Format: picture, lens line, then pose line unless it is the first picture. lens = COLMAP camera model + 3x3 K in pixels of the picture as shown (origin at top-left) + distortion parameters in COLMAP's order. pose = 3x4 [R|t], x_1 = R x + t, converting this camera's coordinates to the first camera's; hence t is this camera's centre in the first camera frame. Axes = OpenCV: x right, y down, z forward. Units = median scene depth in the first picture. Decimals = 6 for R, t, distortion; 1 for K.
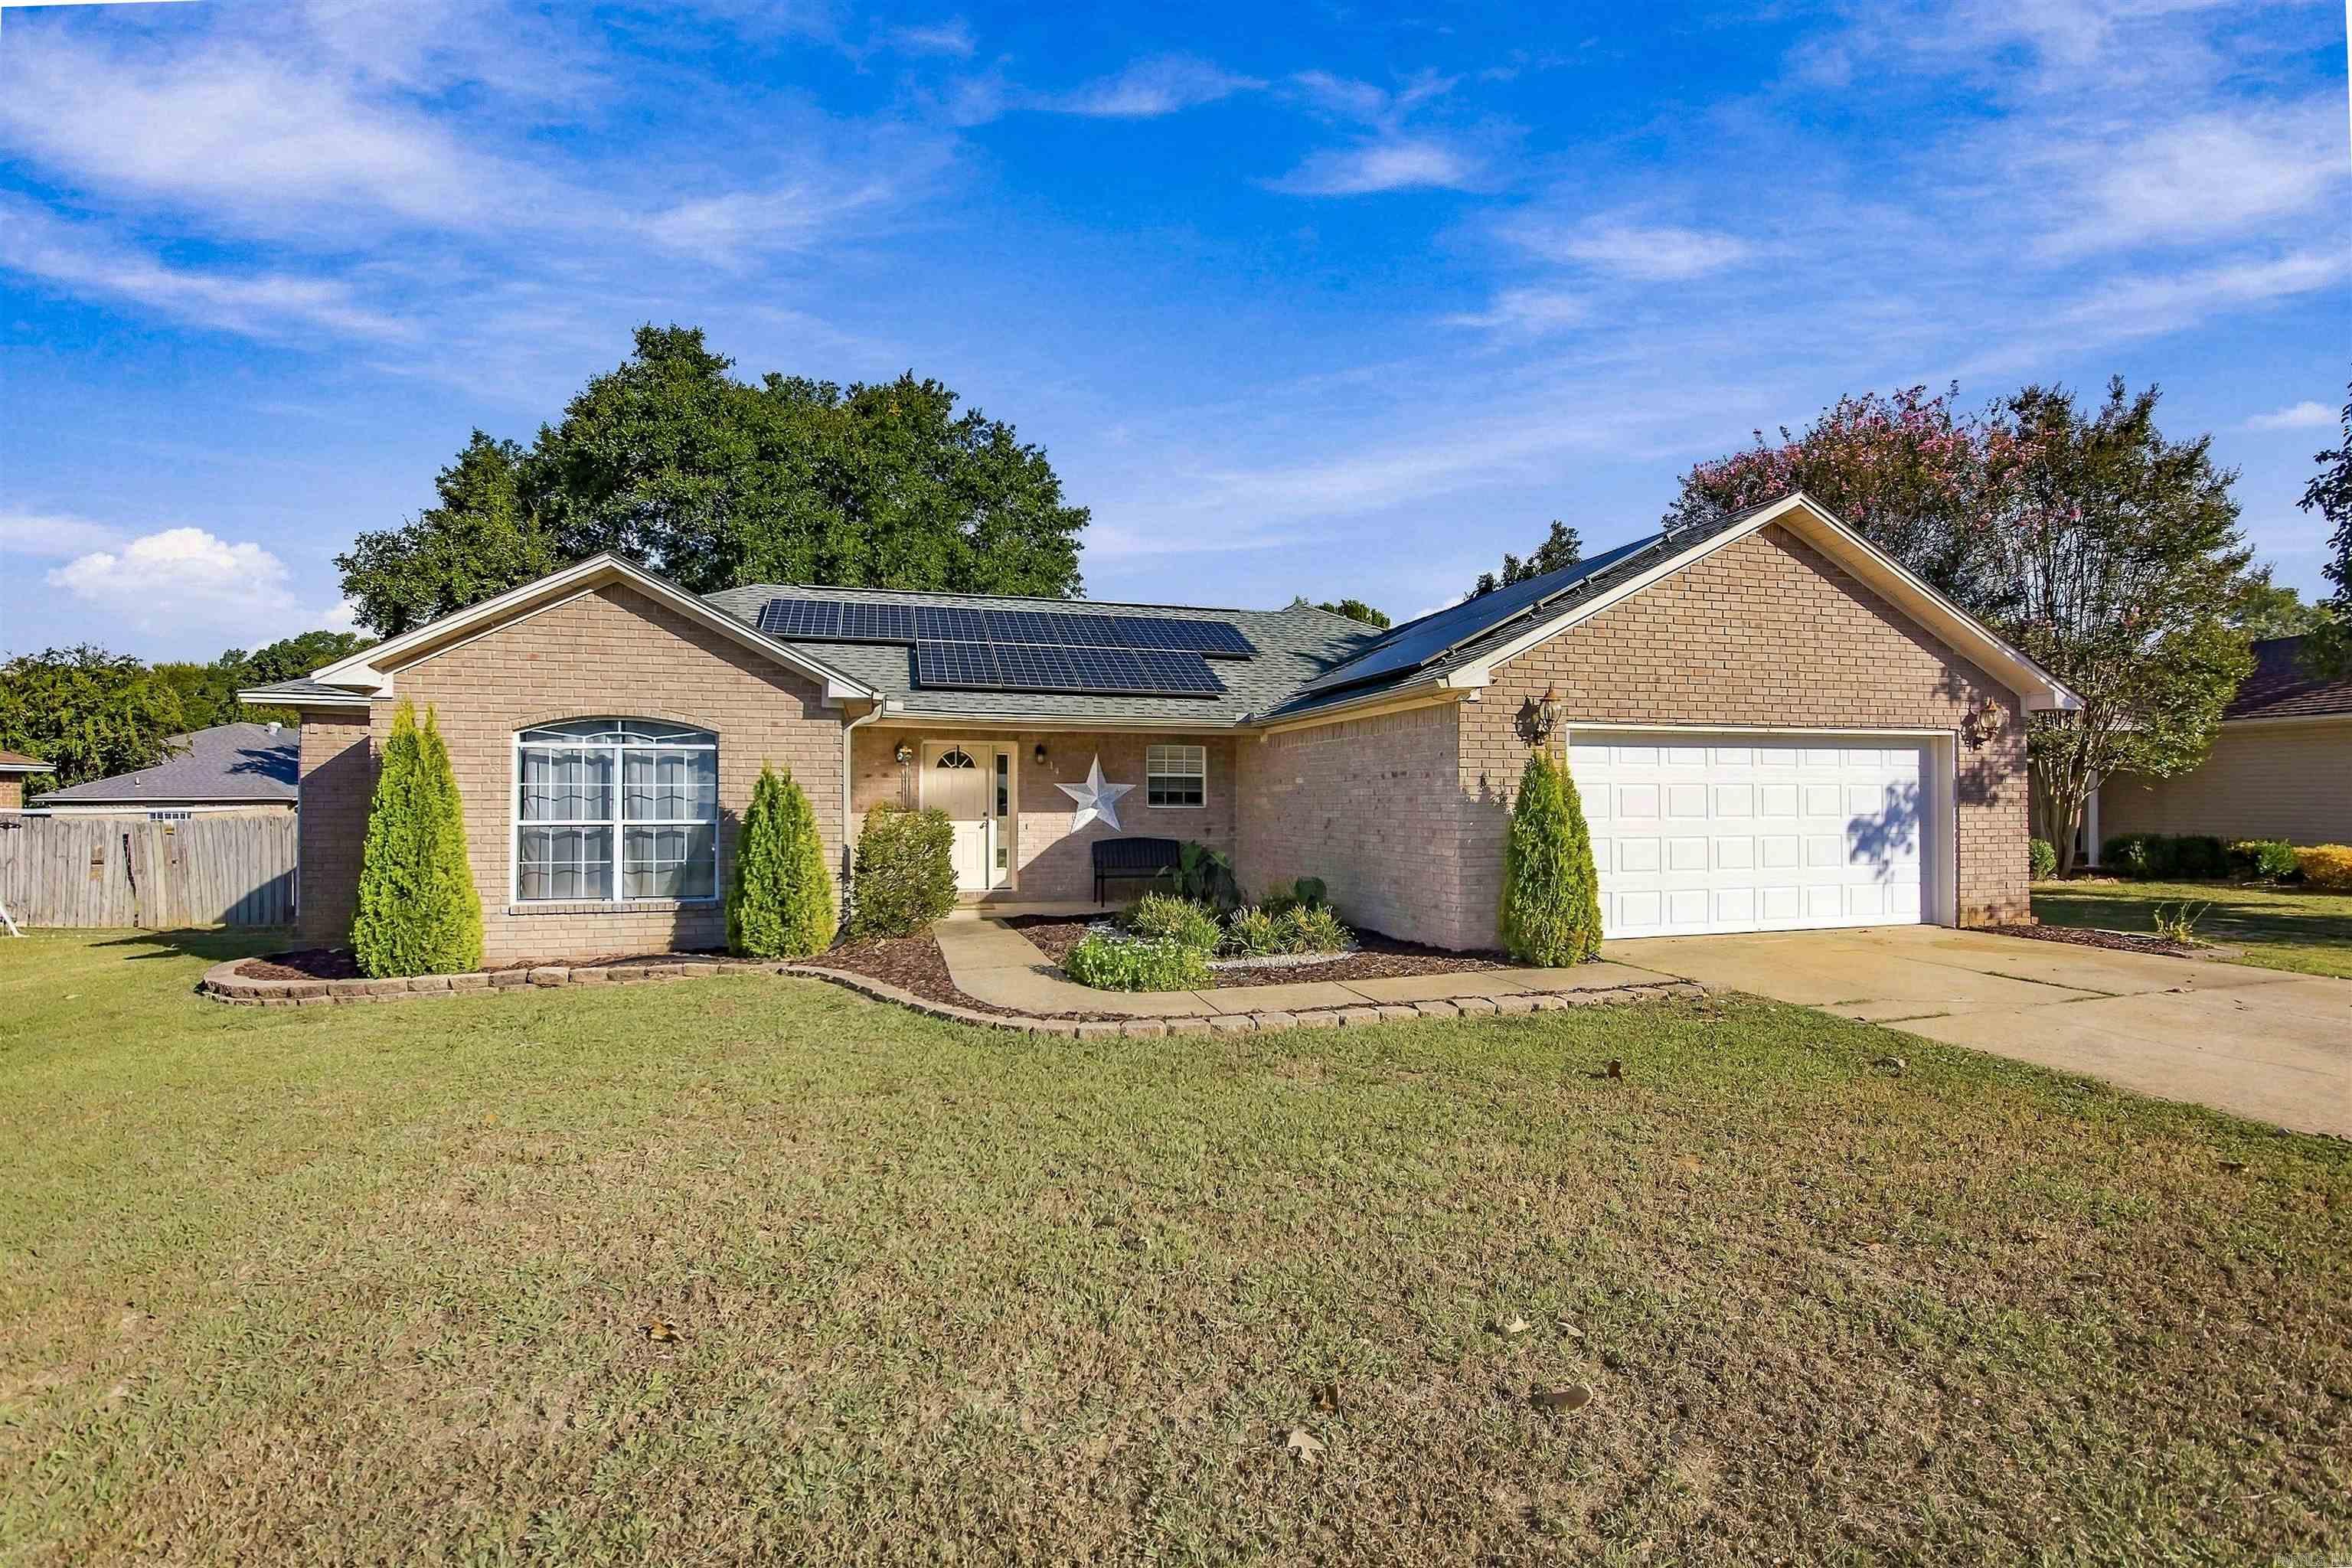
lens RADIAL K [[1003.0, 0, 1193.1], [0, 1003.0, 805.1], [0, 0, 1]] dist [-0.022949, 0.000004]
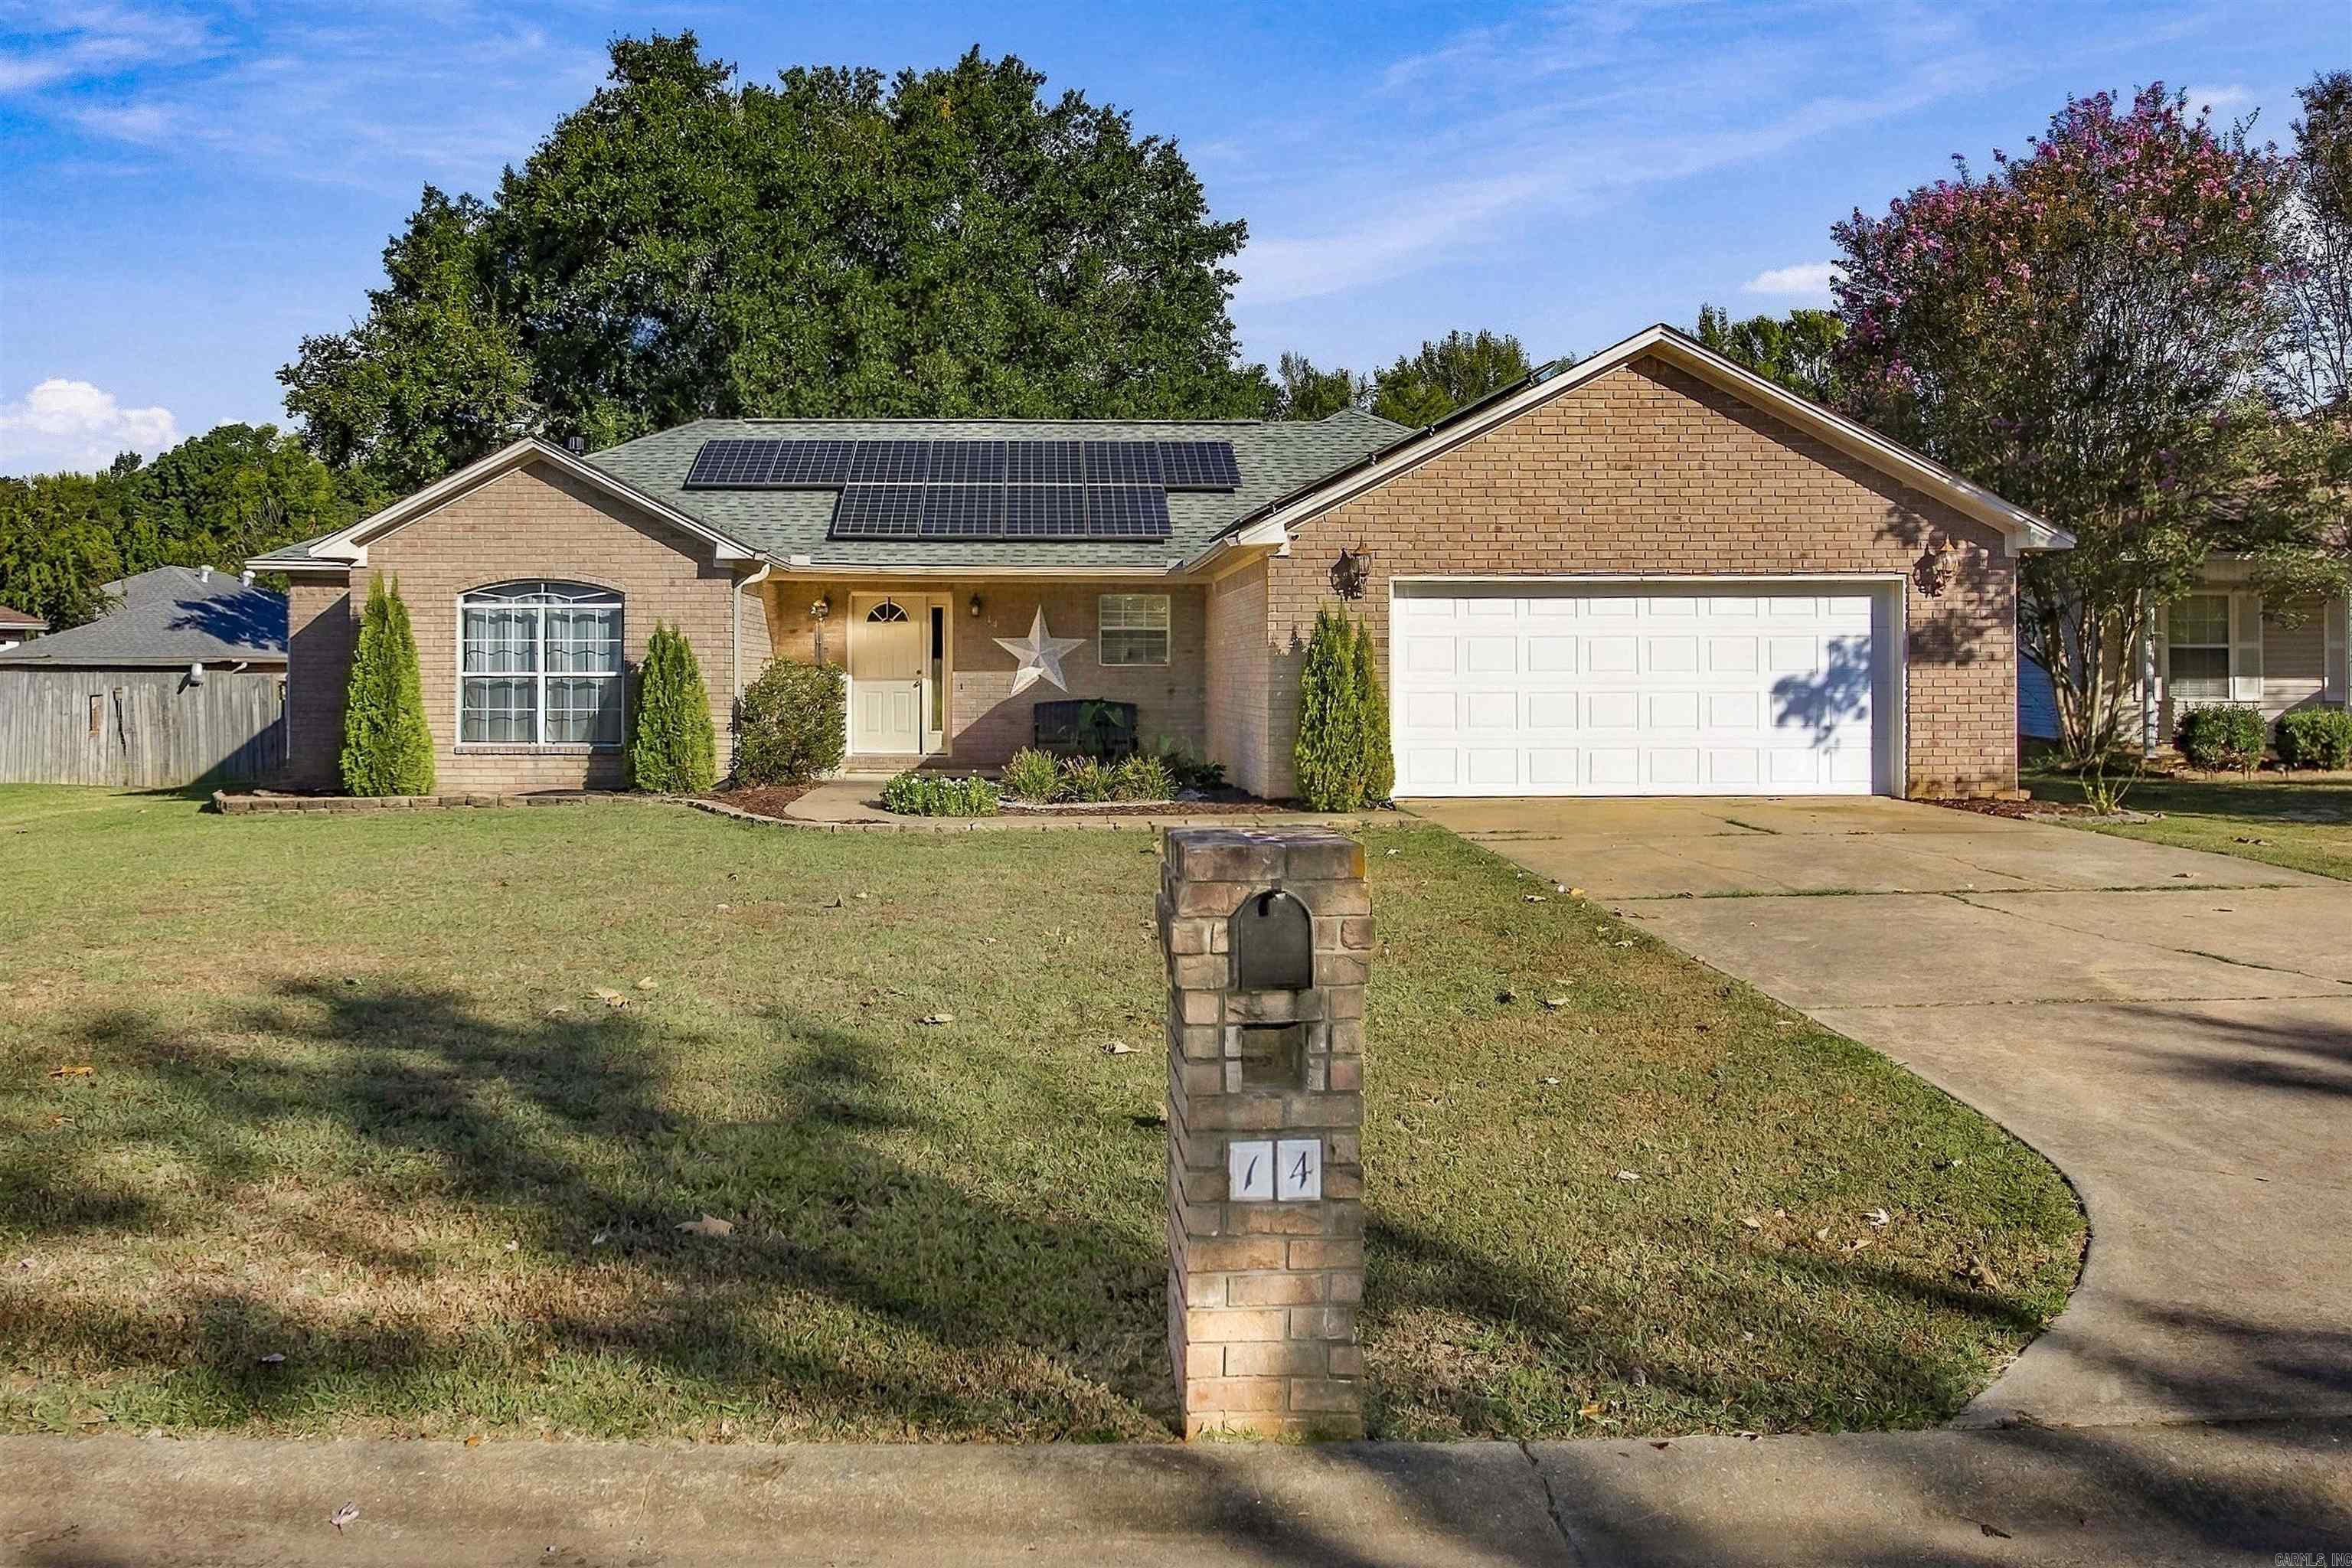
lens RADIAL K [[1777.4, 0, 1169.3], [0, 1777.4, 717.1], [0, 0, 1]] dist [-0.071950, -0.000180]
pose [[0.974421, 0.008969, -0.224550, 0.448617], [-0.004126, 0.999749, 0.022026, 0.015808], [0.224691, -0.020536, 0.974214, -0.621787]]
